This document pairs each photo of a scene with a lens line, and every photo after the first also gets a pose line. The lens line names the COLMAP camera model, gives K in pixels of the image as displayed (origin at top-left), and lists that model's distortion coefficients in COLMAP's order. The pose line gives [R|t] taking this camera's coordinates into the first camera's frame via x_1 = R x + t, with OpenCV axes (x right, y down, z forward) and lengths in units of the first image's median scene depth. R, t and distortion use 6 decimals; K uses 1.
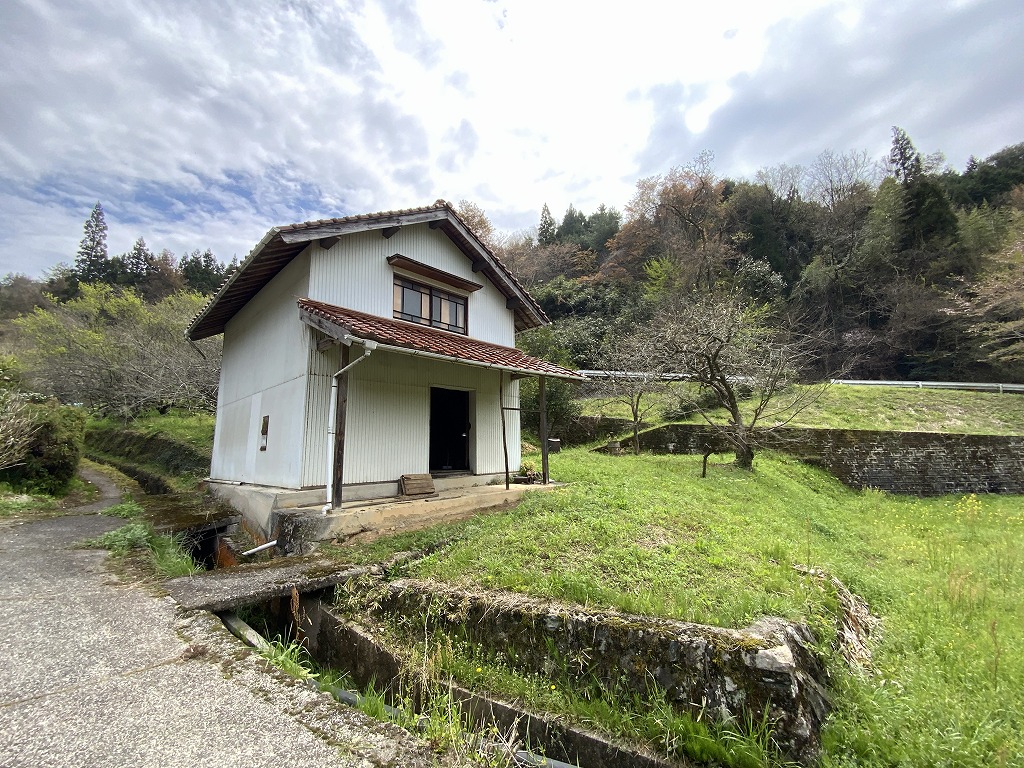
lens RADIAL K [[416.8, 0, 514.1], [0, 416.8, 382.2], [0, 0, 1]] dist [-0.001832, -0.000187]
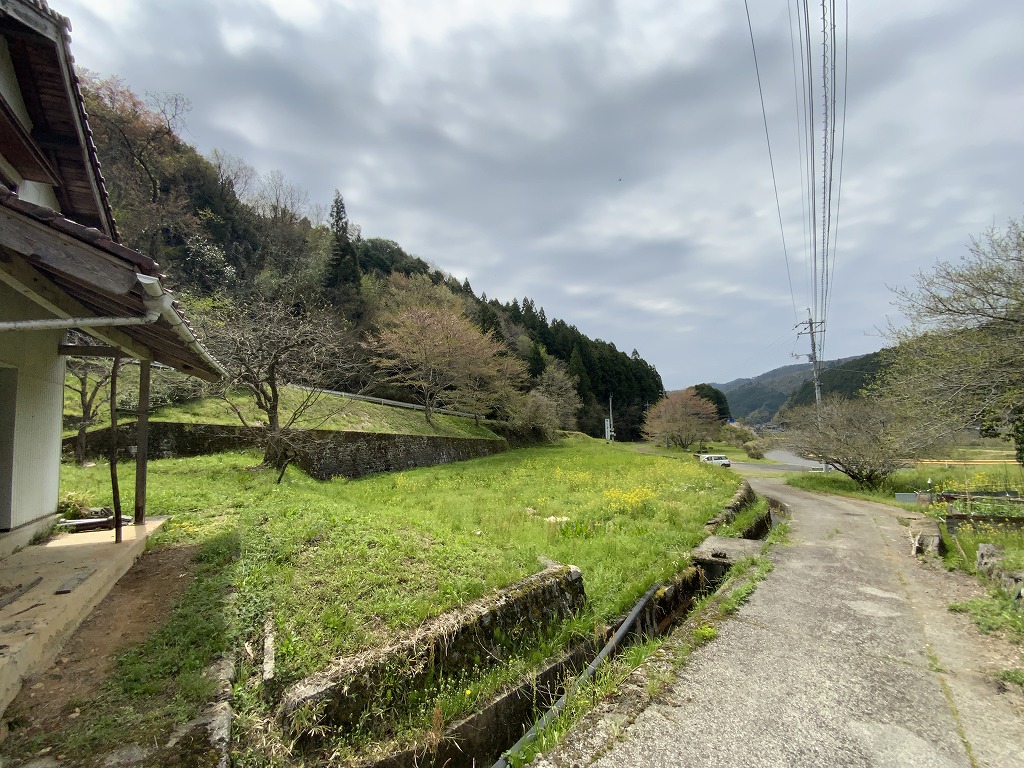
lens RADIAL K [[416.8, 0, 515.0], [0, 416.8, 383.6], [0, 0, 1]] dist [-0.001832, -0.000187]
pose [[0.265465, 0.106090, 0.958266, -0.217552], [-0.128709, 0.988930, -0.073829, -0.002357], [-0.955491, -0.103738, 0.276181, 0.130281]]
